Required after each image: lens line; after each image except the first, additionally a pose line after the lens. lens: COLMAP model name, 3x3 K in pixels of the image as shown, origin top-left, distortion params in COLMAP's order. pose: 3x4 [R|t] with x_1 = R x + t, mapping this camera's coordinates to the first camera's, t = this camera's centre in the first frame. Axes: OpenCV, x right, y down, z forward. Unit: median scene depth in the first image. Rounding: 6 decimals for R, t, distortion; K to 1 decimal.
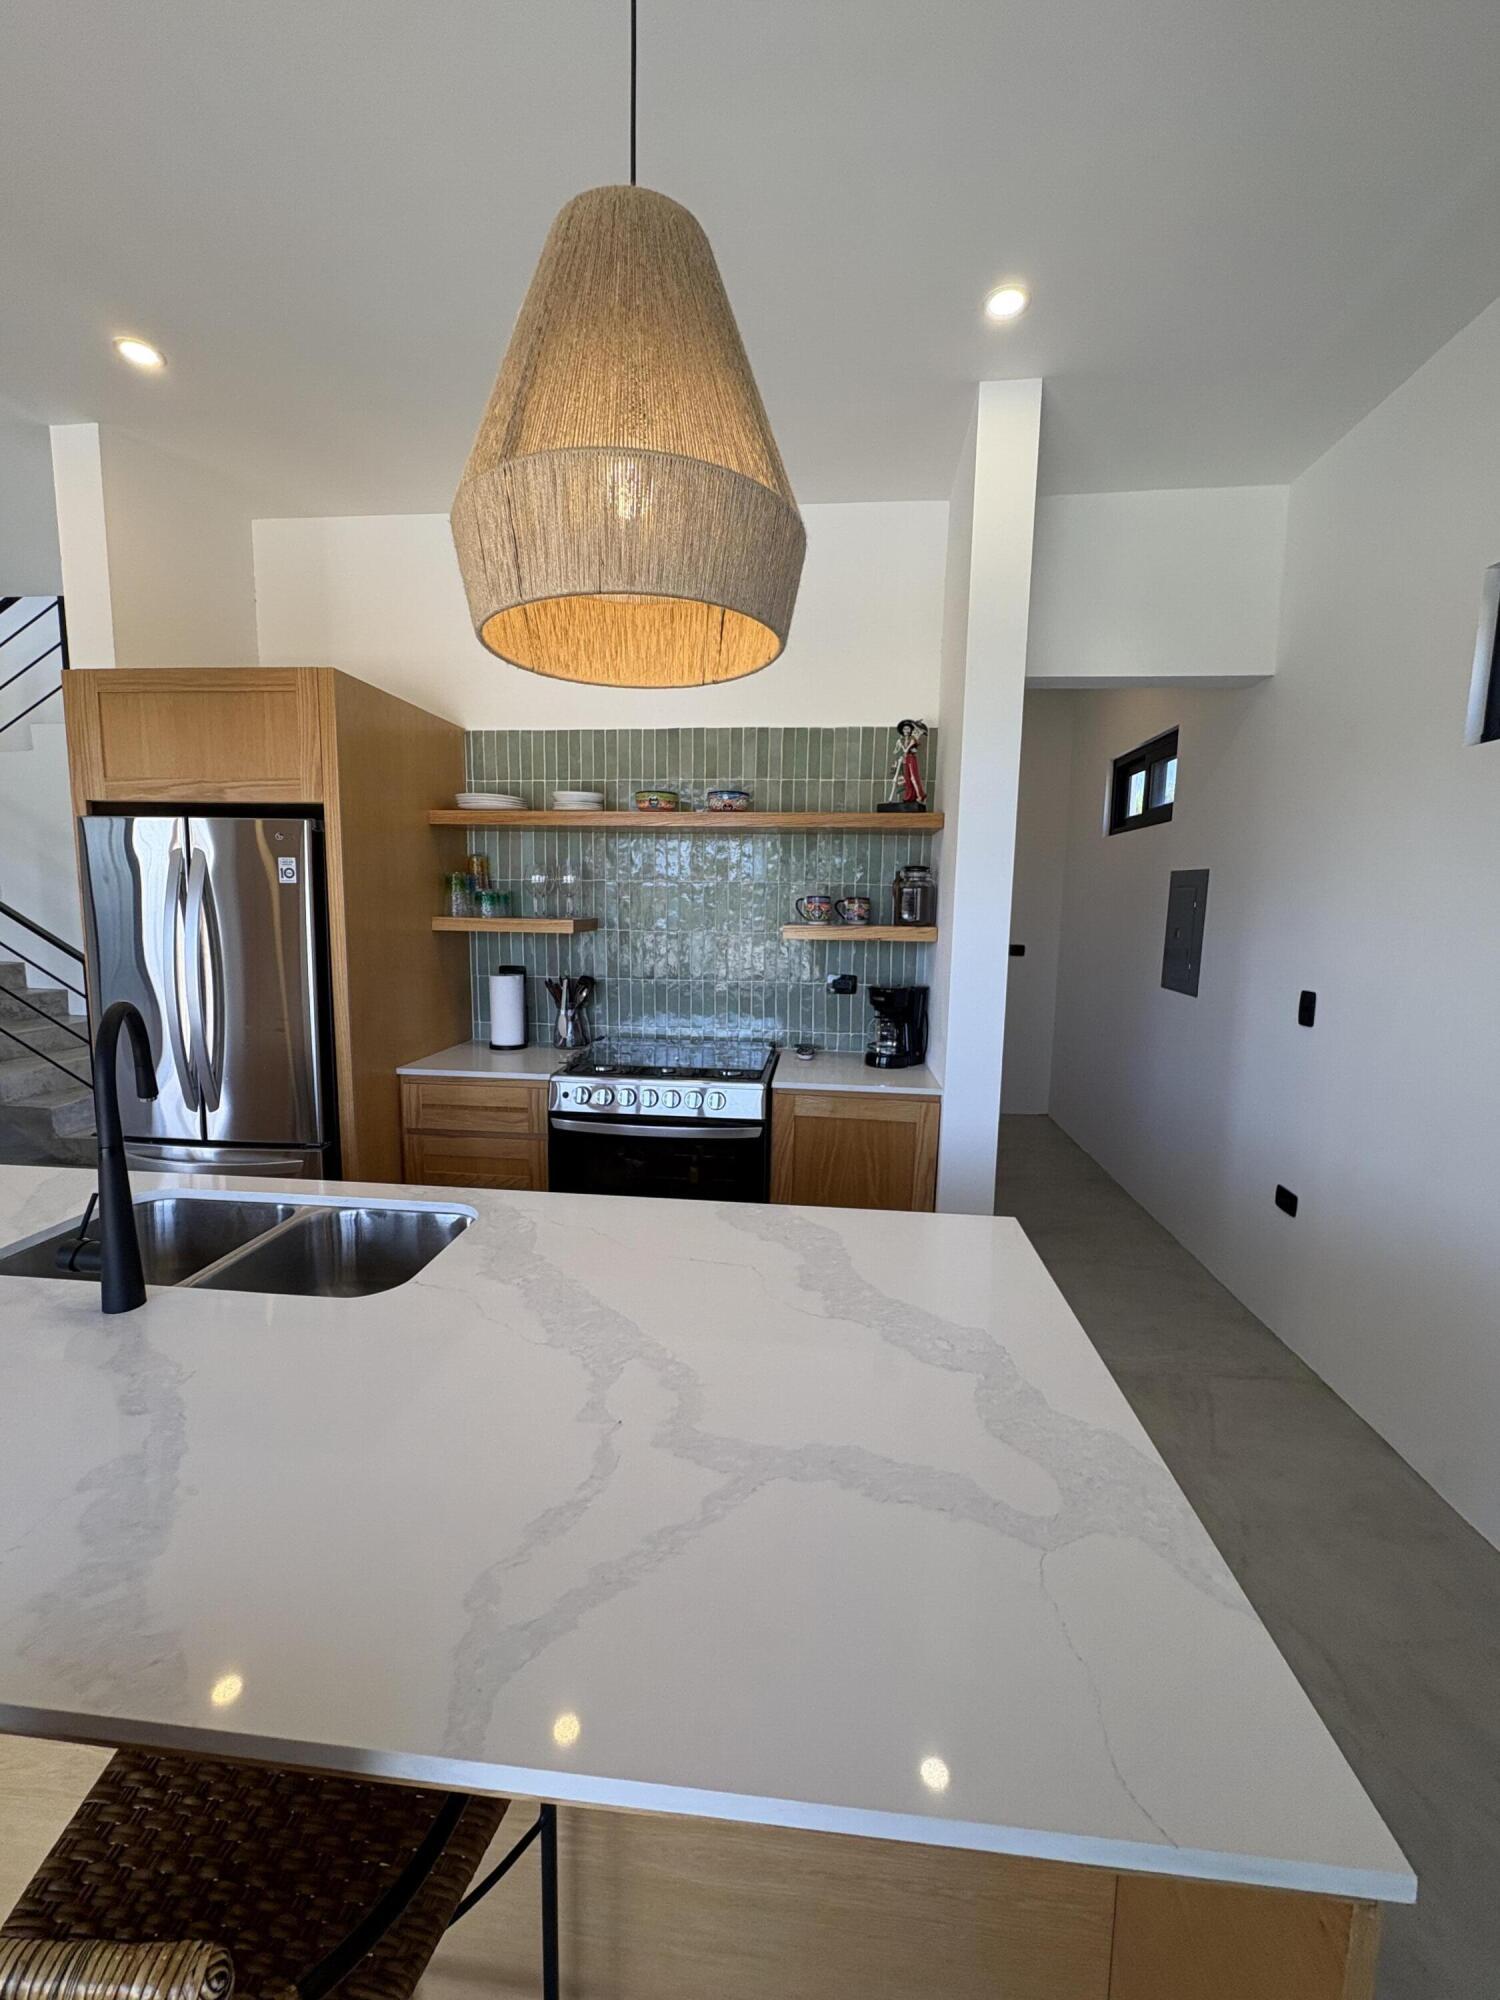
lens RADIAL K [[798.0, 0, 749.5], [0, 798.0, 1000.6], [0, 0, 1]] dist [-0.000163, 0.000193]
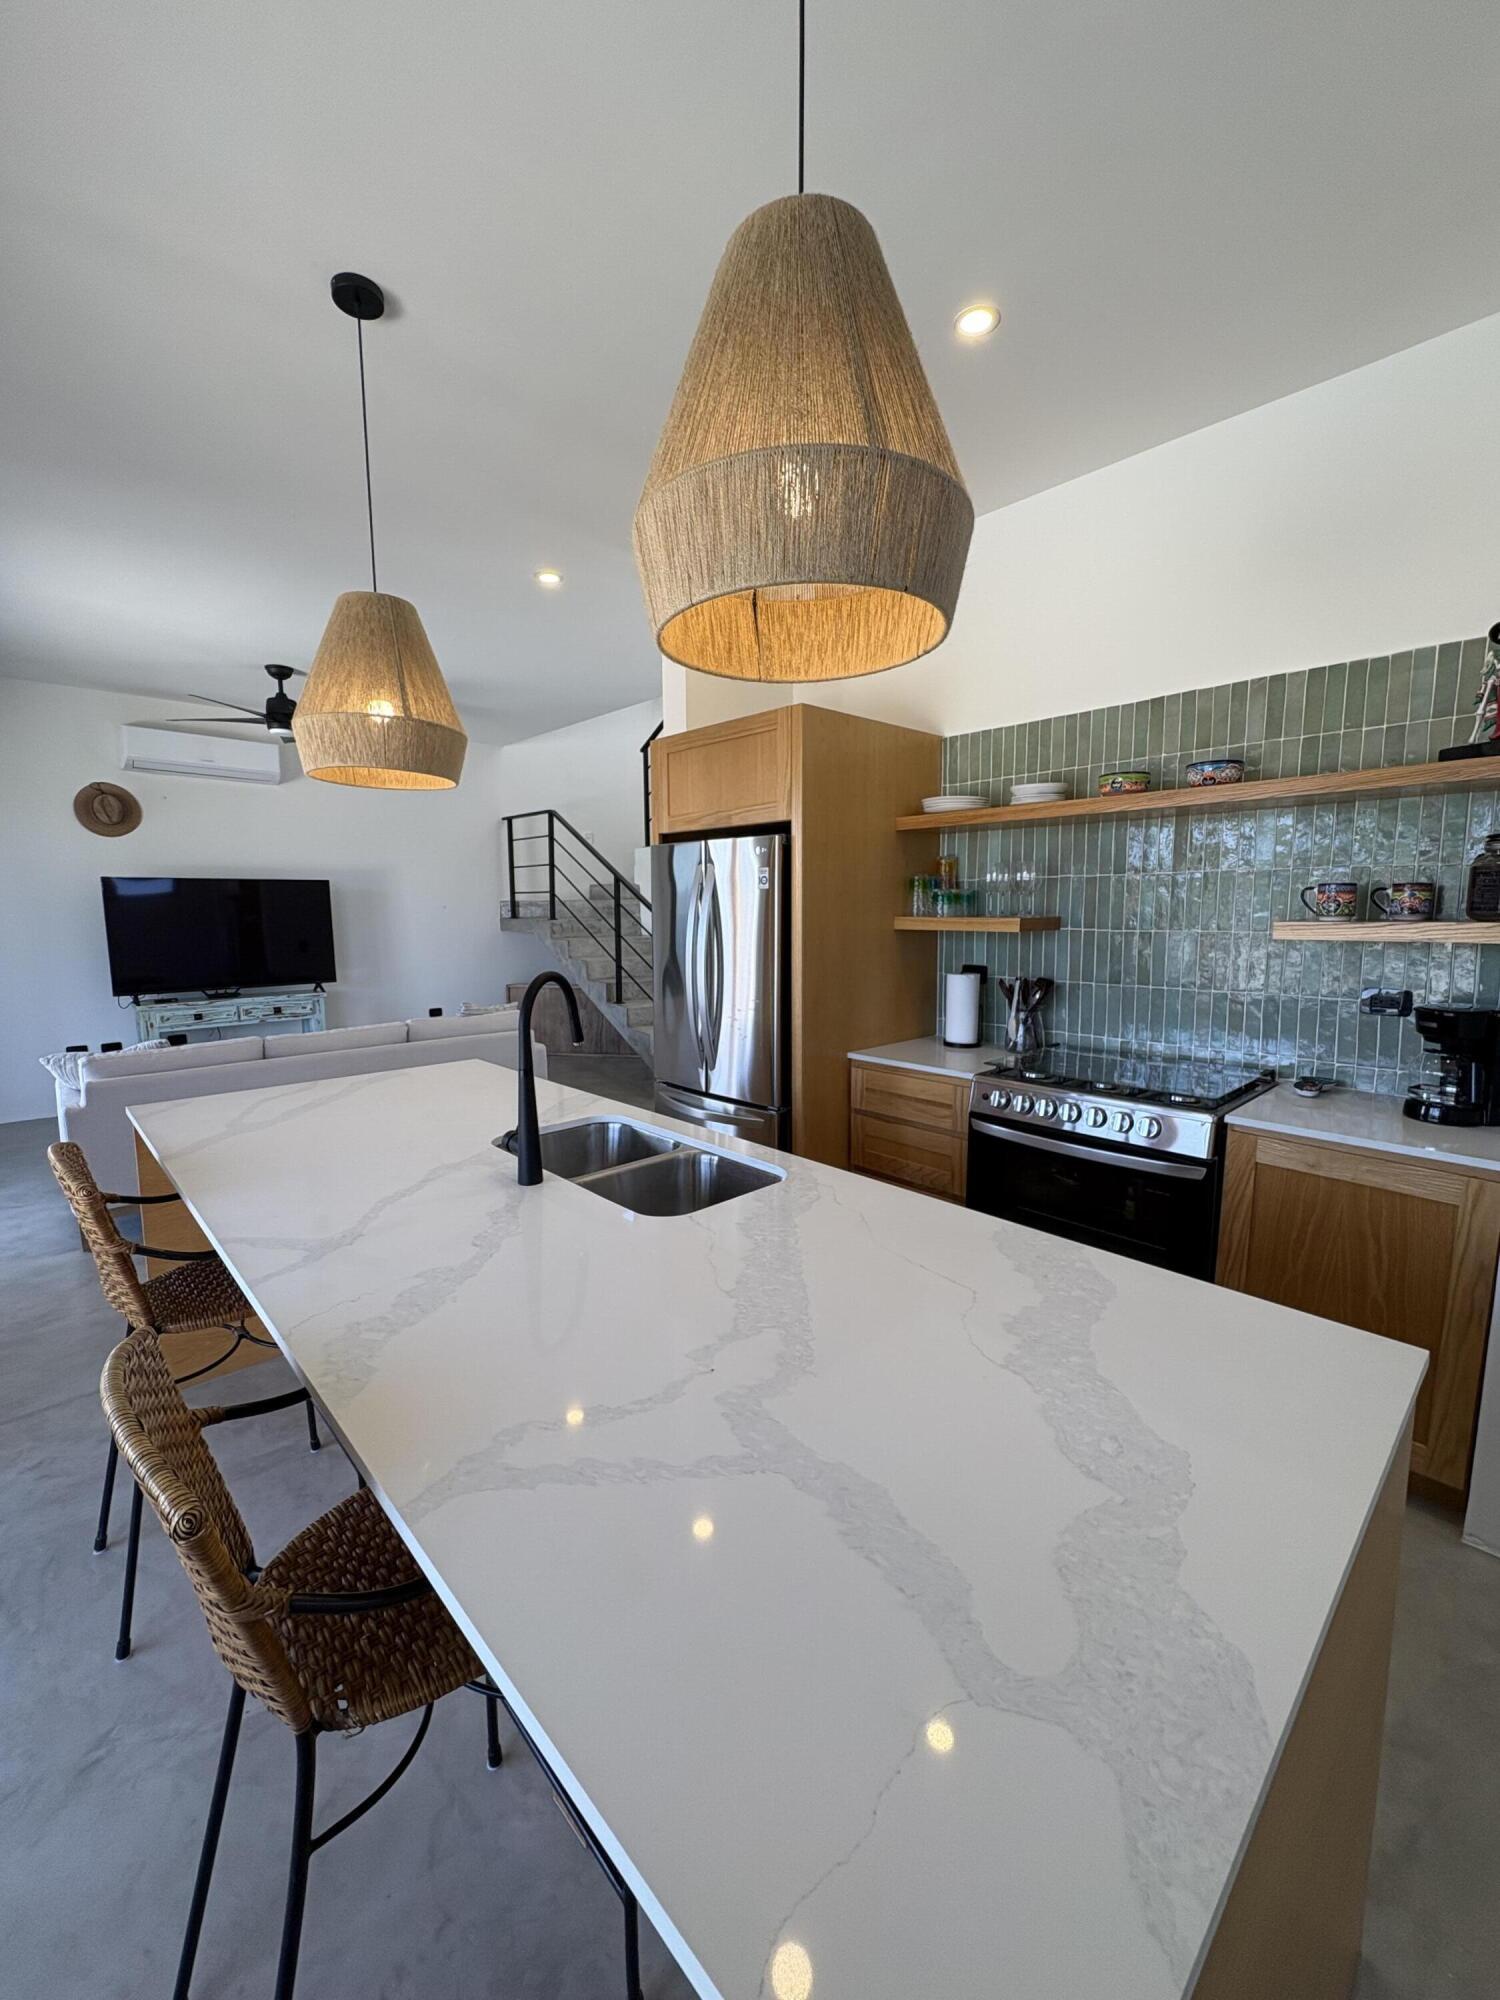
lens RADIAL K [[798.0, 0, 742.1], [0, 798.0, 999.2], [0, 0, 1]] dist [-0.000163, 0.000193]
pose [[0.751928, 0.057246, -0.656755, 0.164947], [-0.063156, 0.997896, 0.014673, 0.003375], [0.656213, 0.030445, 0.753961, 0.060942]]
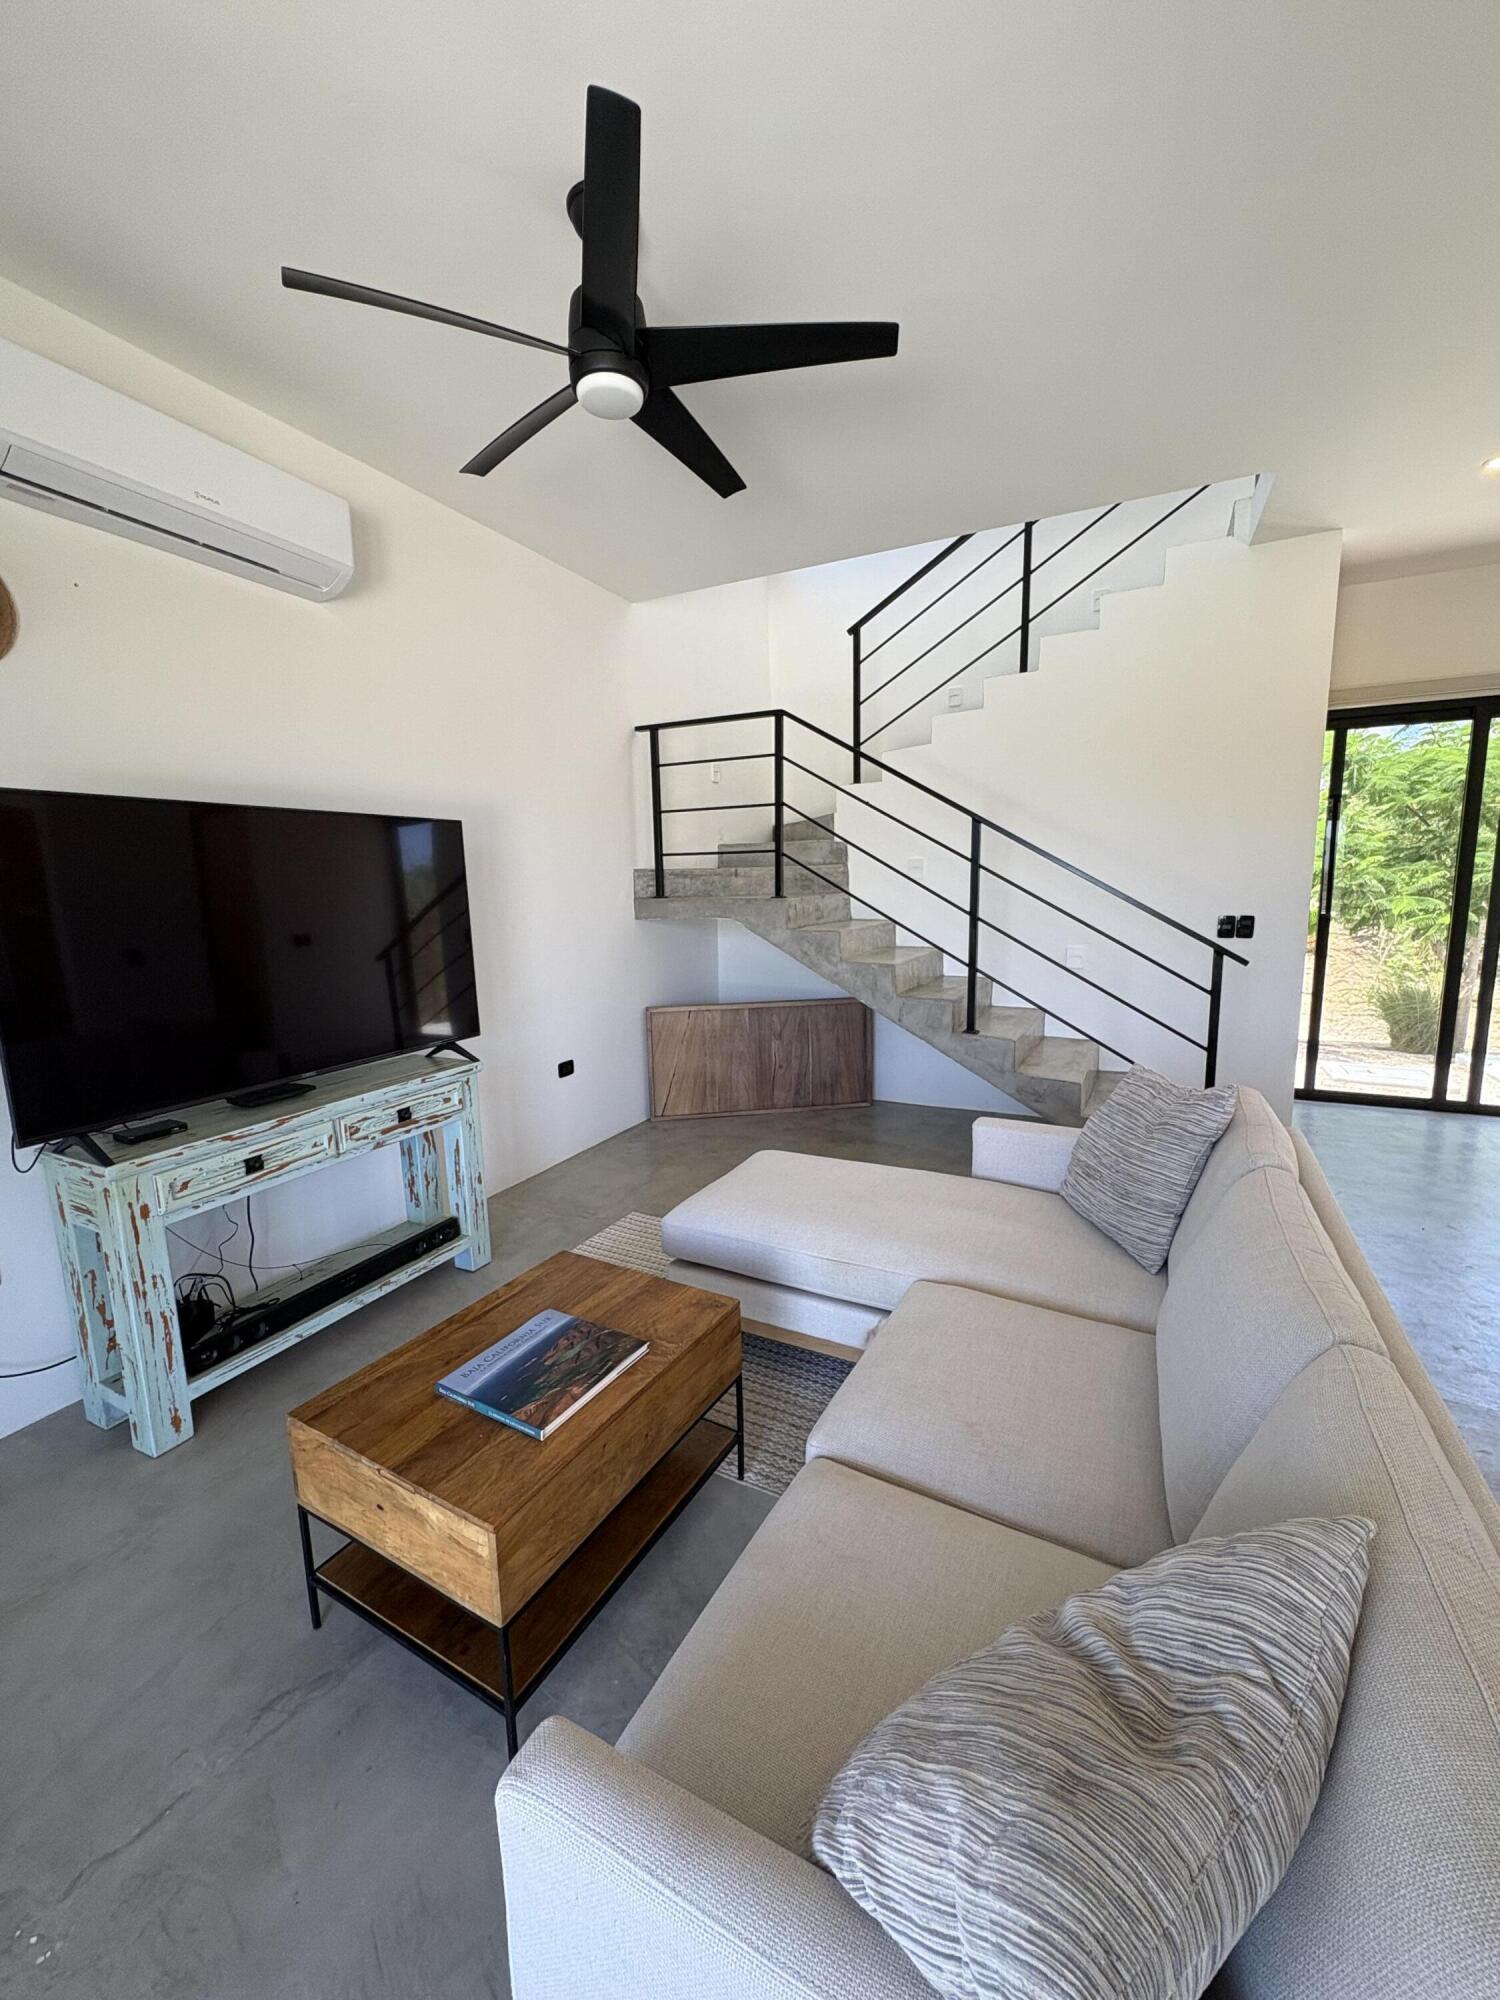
lens RADIAL K [[798.0, 0, 760.1], [0, 798.0, 1003.5], [0, 0, 1]] dist [-0.000163, 0.000193]
pose [[0.937558, 0.020843, -0.347205, -1.347935], [-0.009090, 0.999330, 0.035446, -0.023157], [0.347711, -0.030077, 0.937119, 0.122220]]
